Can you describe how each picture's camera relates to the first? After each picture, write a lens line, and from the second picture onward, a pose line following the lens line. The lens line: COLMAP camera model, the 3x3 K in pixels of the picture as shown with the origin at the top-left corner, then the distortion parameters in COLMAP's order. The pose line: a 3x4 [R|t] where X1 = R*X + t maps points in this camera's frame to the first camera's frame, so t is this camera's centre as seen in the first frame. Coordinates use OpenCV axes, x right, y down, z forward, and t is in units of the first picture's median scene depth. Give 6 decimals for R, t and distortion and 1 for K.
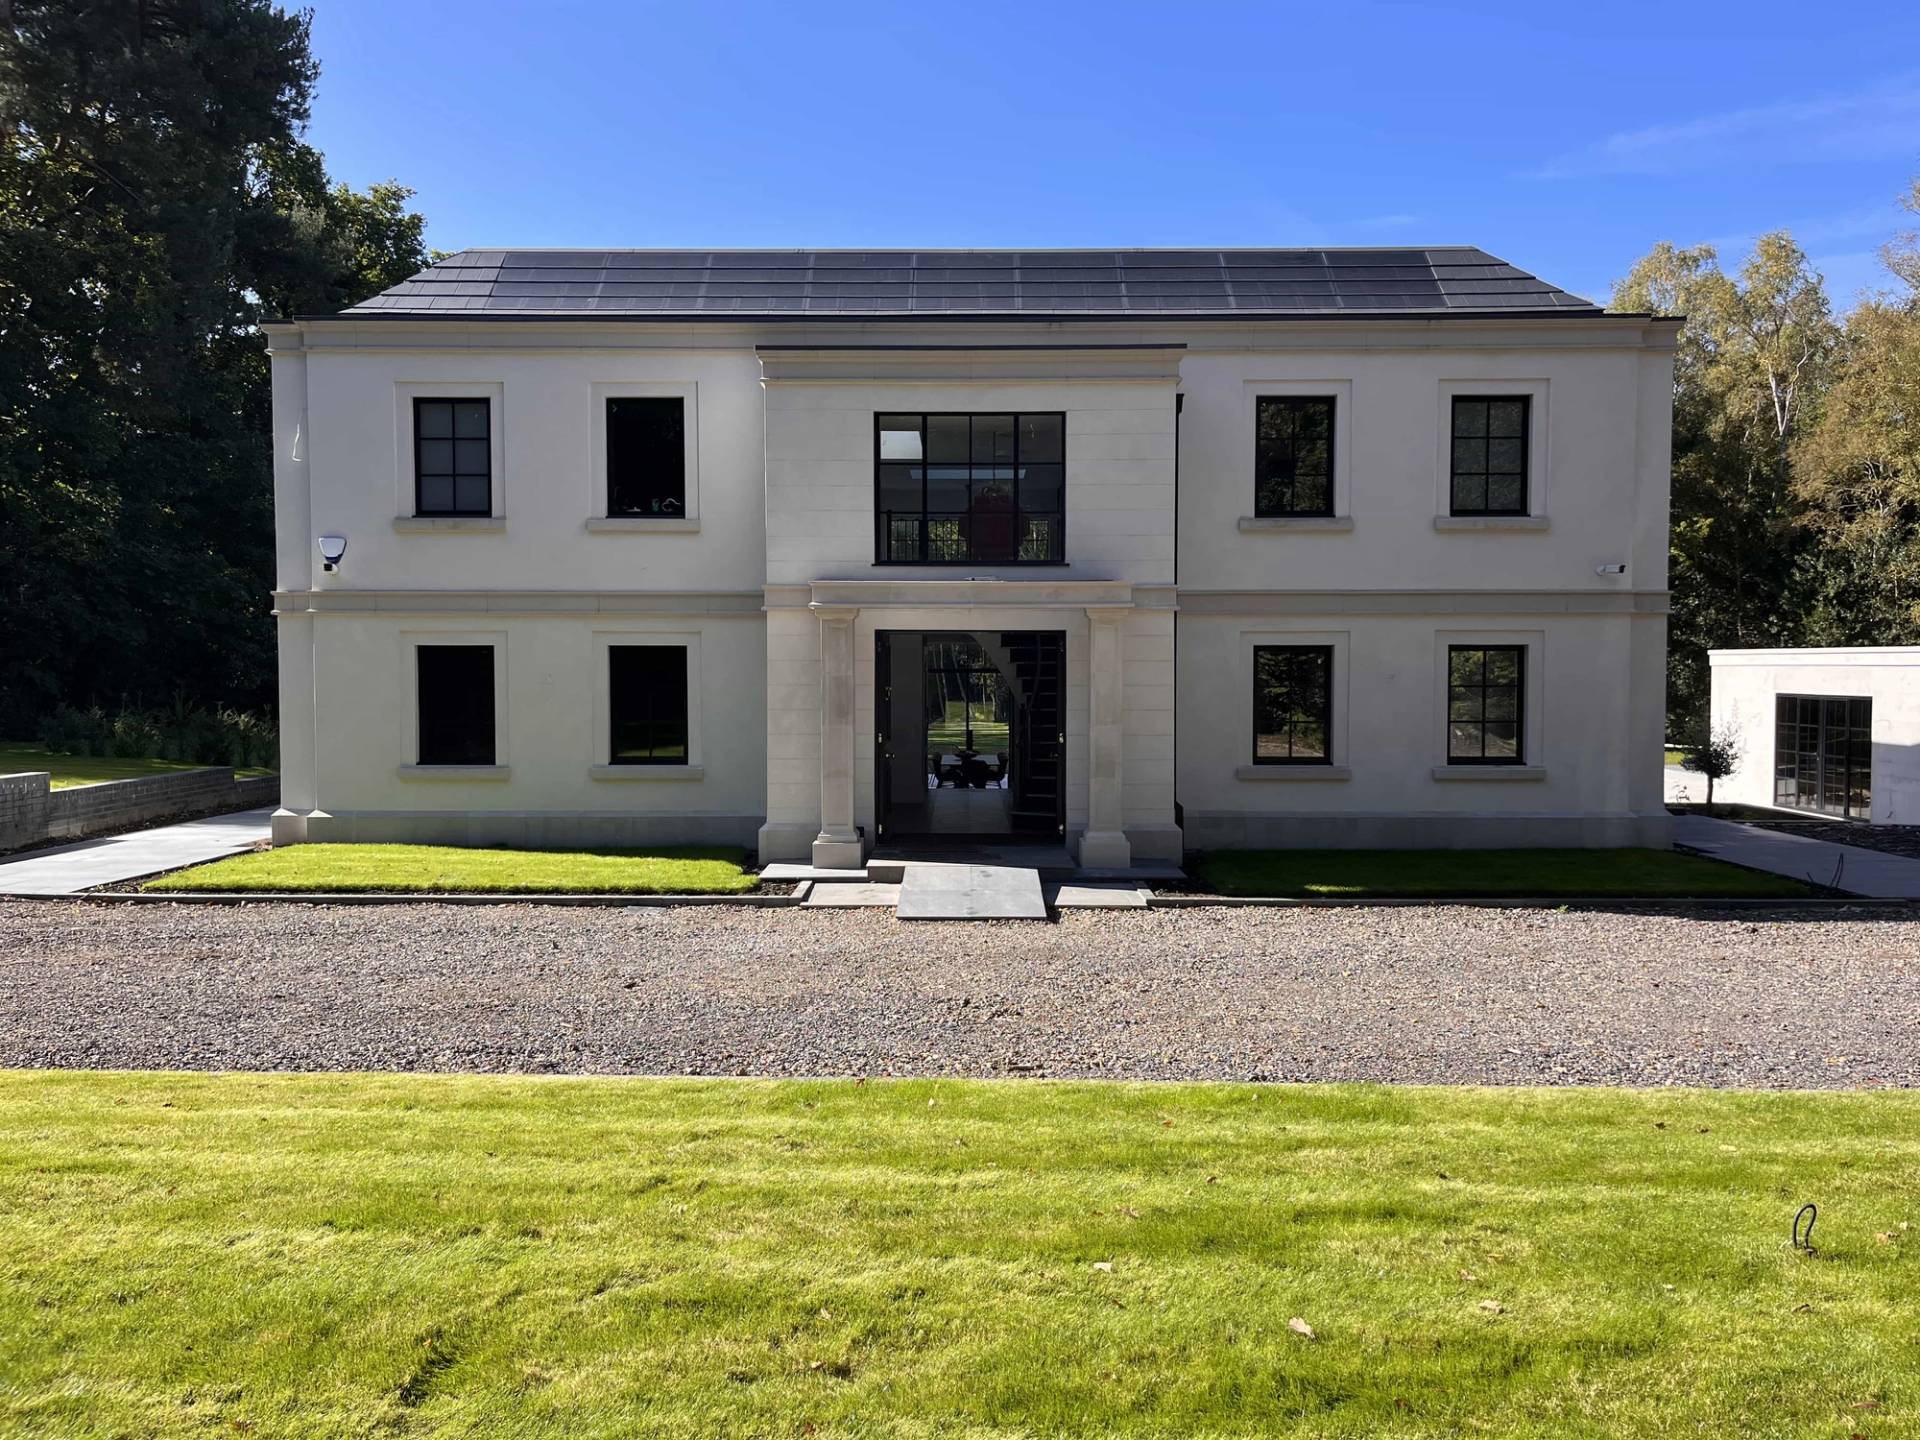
lens RADIAL K [[1453.8, 0, 963.8], [0, 1453.8, 725.6], [0, 0, 1]] dist [0.033564, -0.014603]
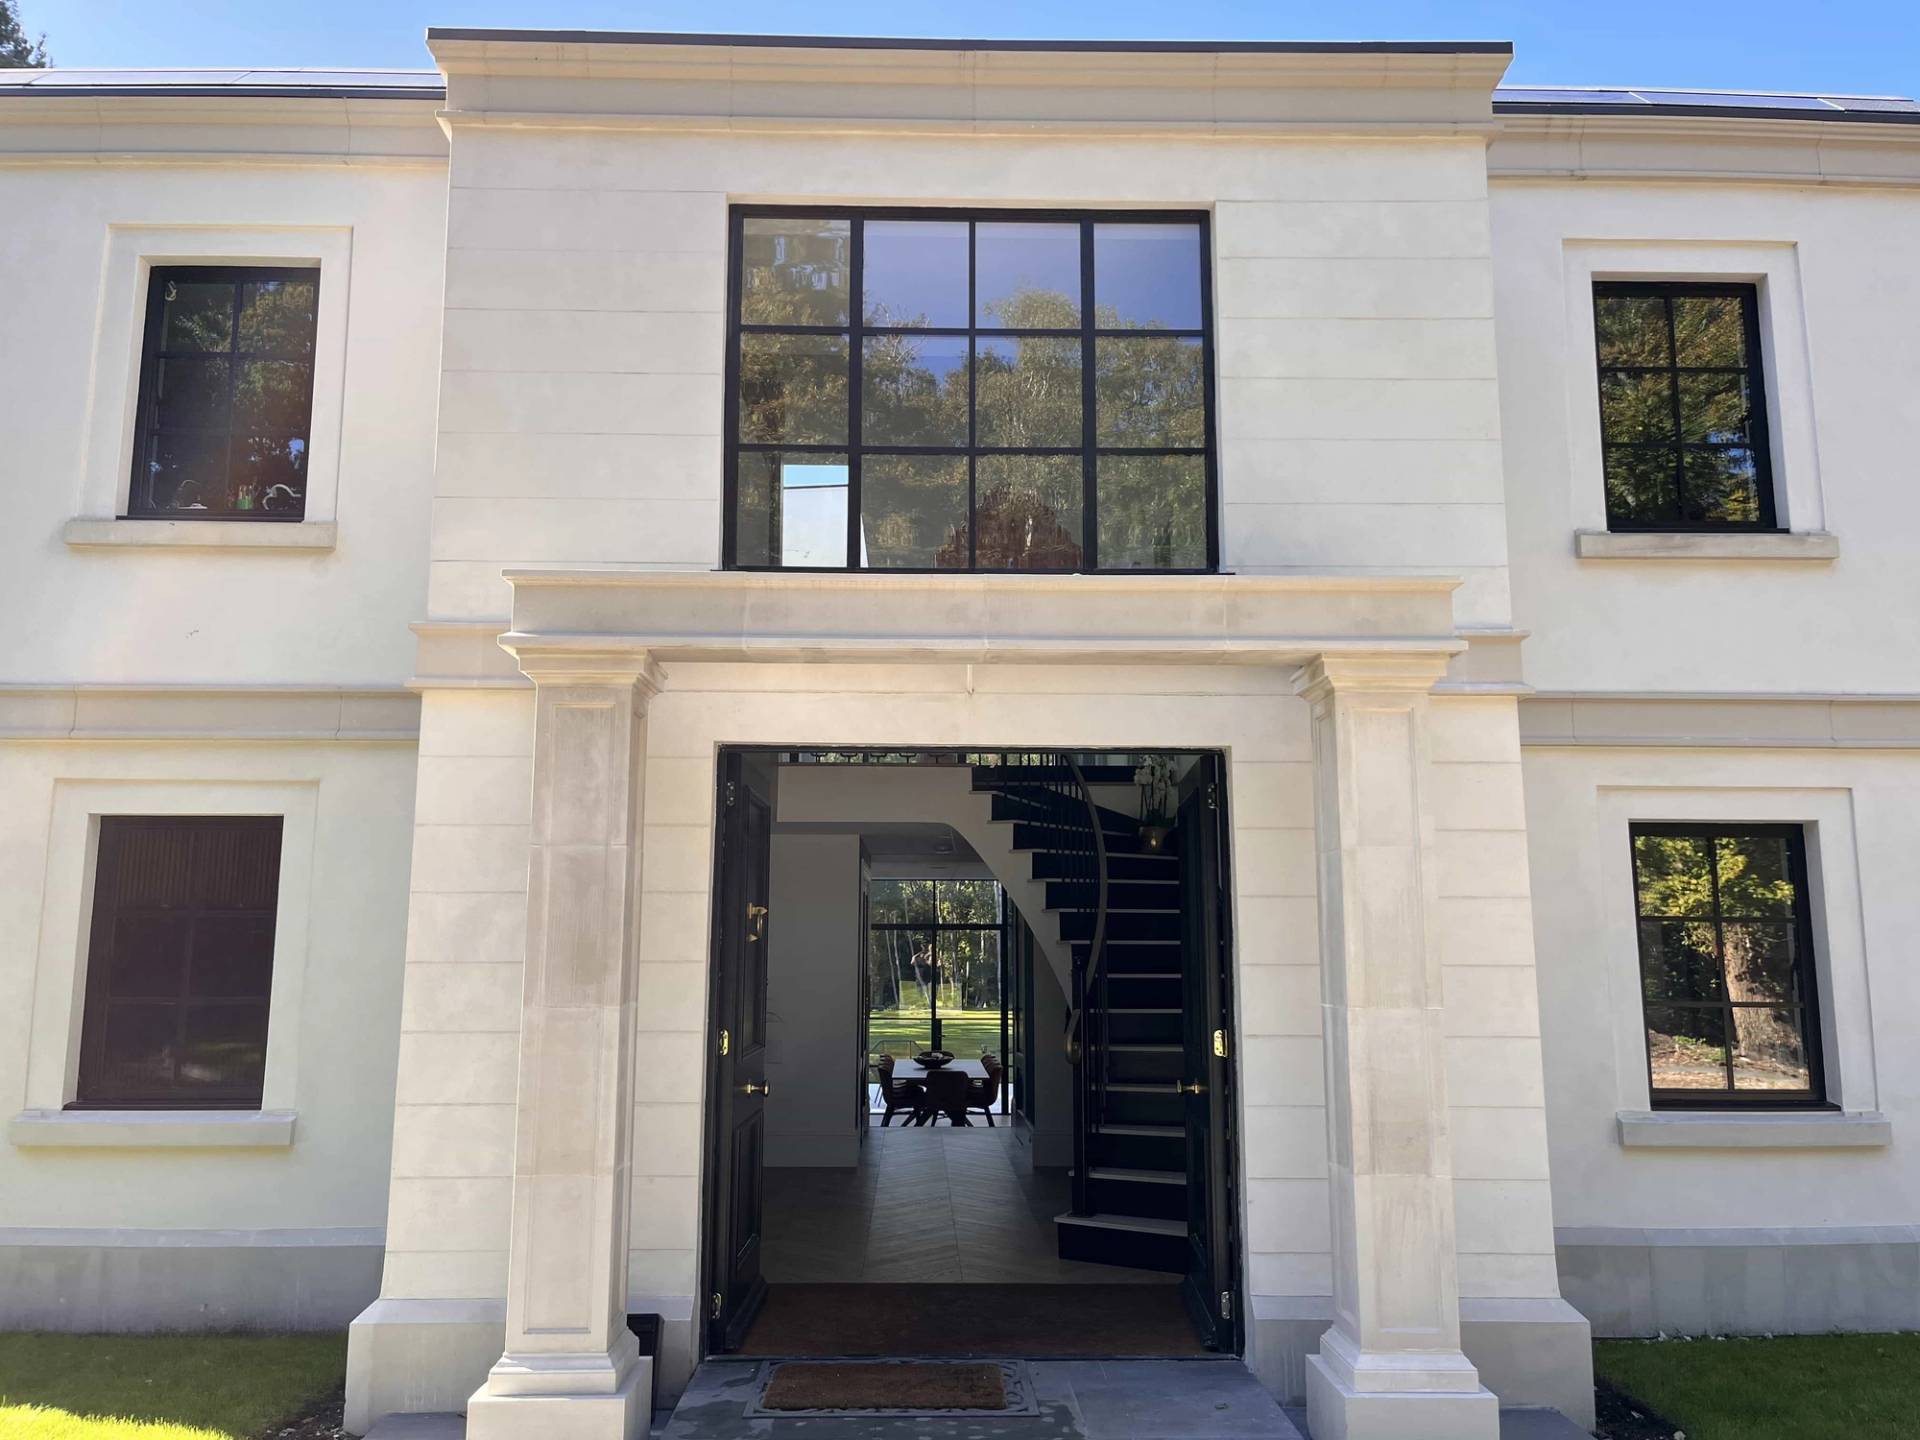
lens RADIAL K [[1453.8, 0, 951.6], [0, 1453.8, 739.0], [0, 0, 1]] dist [0.033564, -0.014603]
pose [[0.999703, 0.006221, 0.023564, -0.008946], [-0.001742, 0.982639, -0.185518, 0.001323], [-0.024309, 0.185422, 0.982358, 0.580803]]
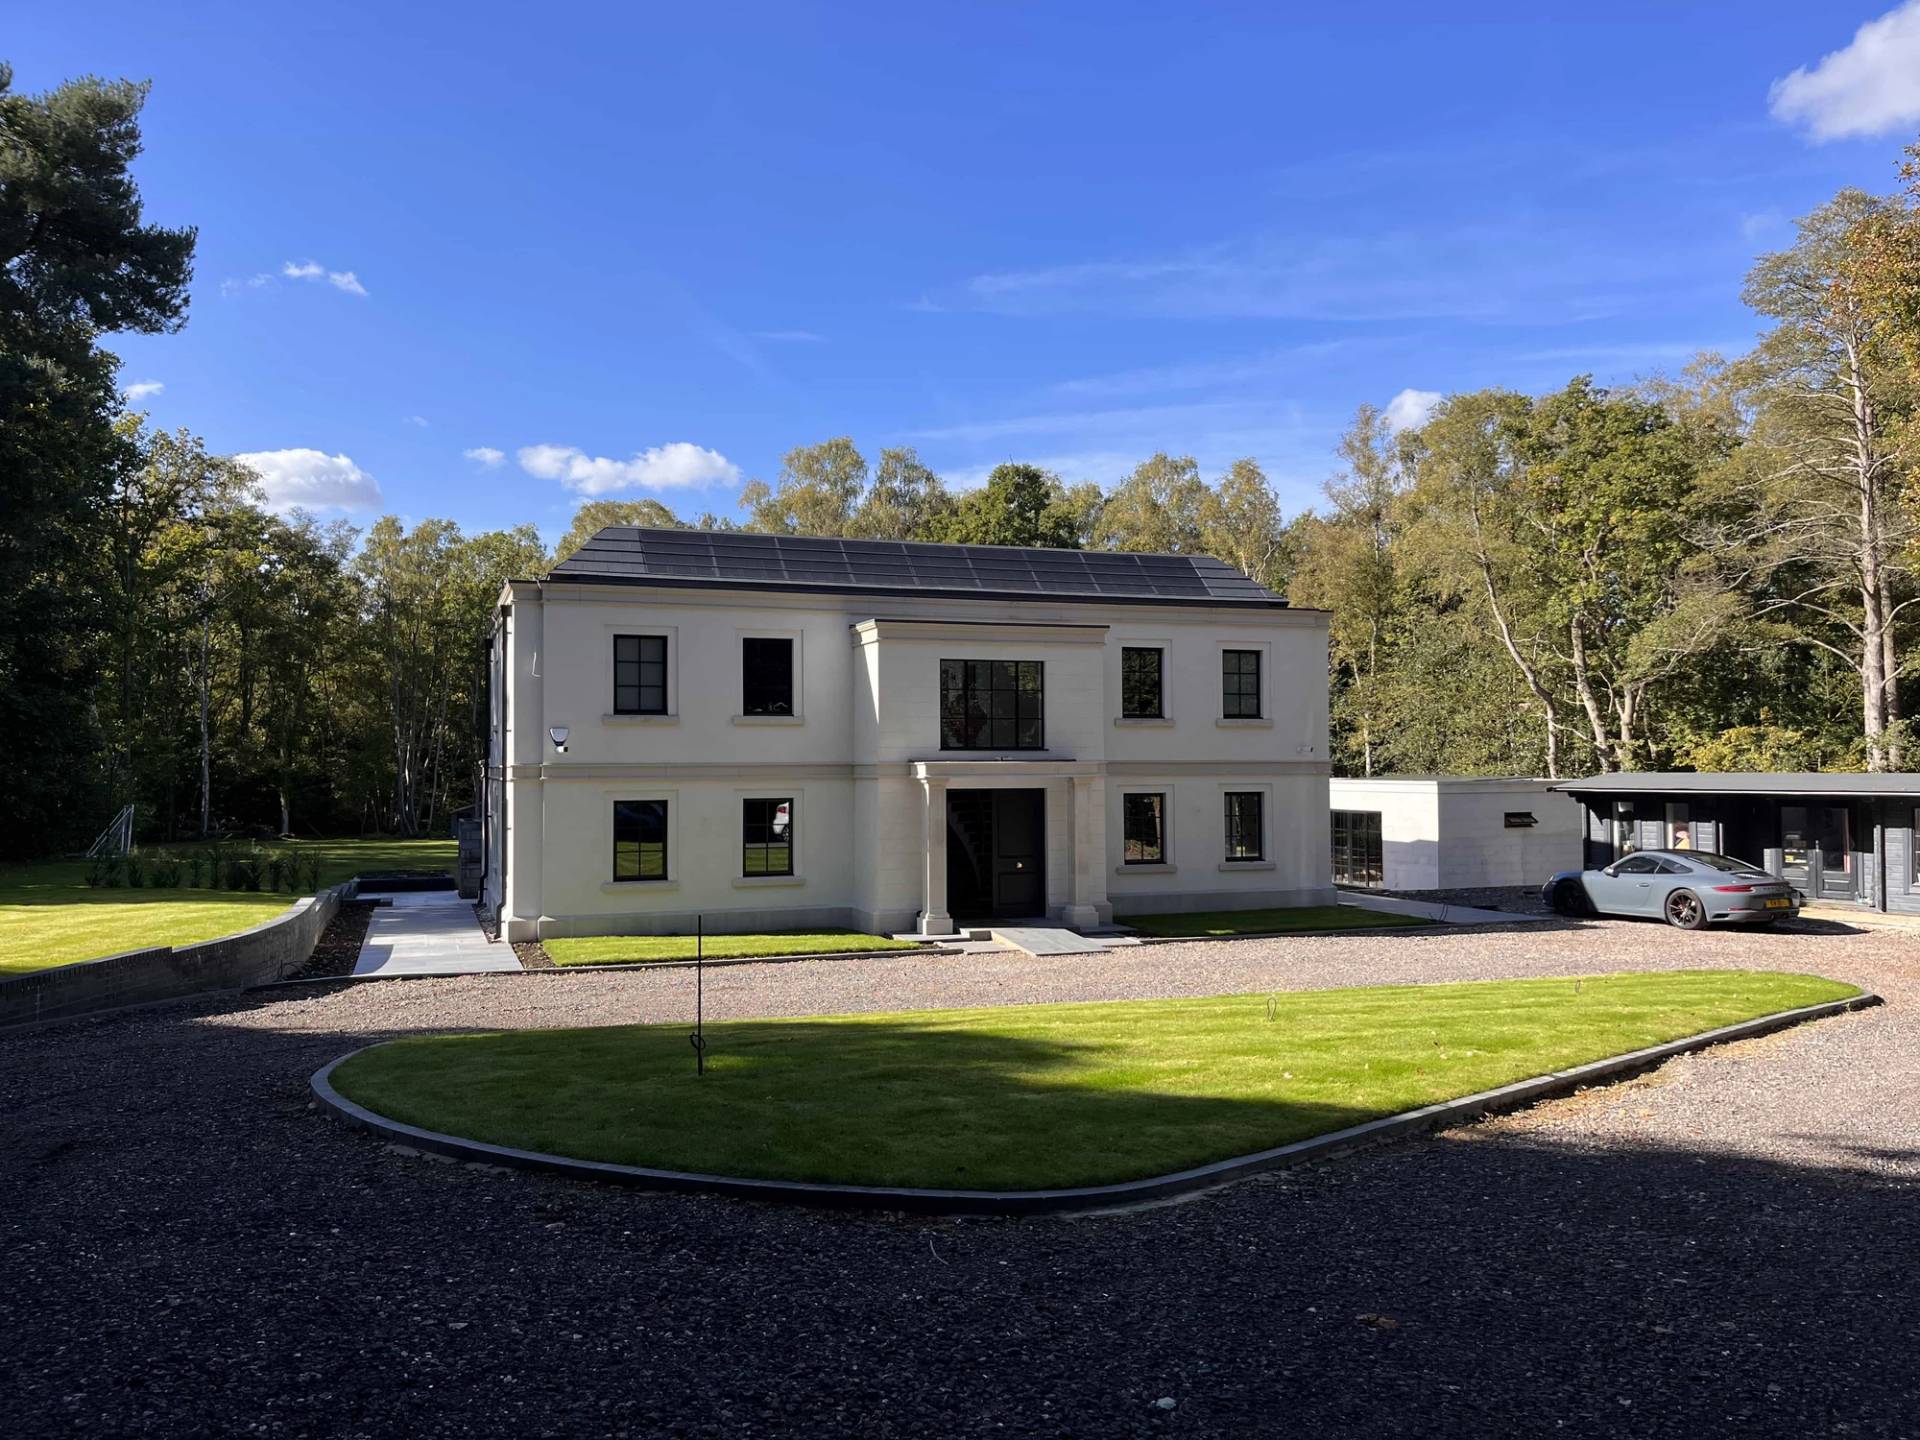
lens RADIAL K [[1453.8, 0, 962.7], [0, 1453.8, 717.0], [0, 0, 1]] dist [0.033564, -0.014603]
pose [[0.935980, 0.006666, 0.351989, -0.567595], [0.019835, 0.997234, -0.071628, -0.026946], [-0.351493, 0.074025, 0.933259, -0.508752]]
